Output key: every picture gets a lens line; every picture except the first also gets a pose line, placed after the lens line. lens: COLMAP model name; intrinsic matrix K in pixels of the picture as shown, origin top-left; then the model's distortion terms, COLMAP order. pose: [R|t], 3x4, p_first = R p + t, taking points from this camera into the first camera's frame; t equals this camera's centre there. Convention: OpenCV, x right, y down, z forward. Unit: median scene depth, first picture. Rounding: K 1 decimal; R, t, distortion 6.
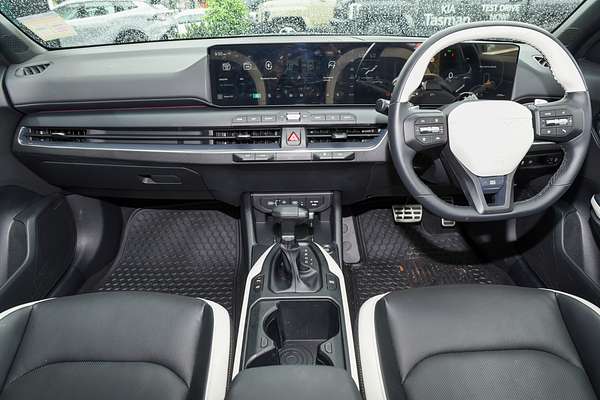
lens RADIAL K [[436.4, 0, 312.7], [0, 436.4, 201.5], [0, 0, 1]] dist [-0.034669, 0.003107]
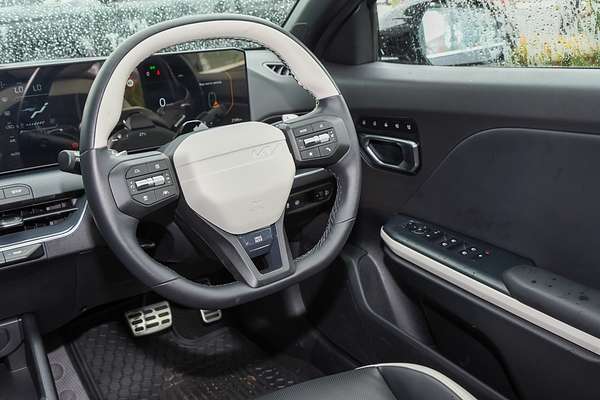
lens RADIAL K [[611.1, 0, 300.0], [0, 611.1, 200.0], [0, 0, 1]] dist [-0.086051, -0.003277]
pose [[0.861524, -0.189276, 0.471117, 0.026454], [0.265361, 0.958950, -0.099993, 0.009850], [-0.432851, 0.211162, 0.876385, 0.105083]]
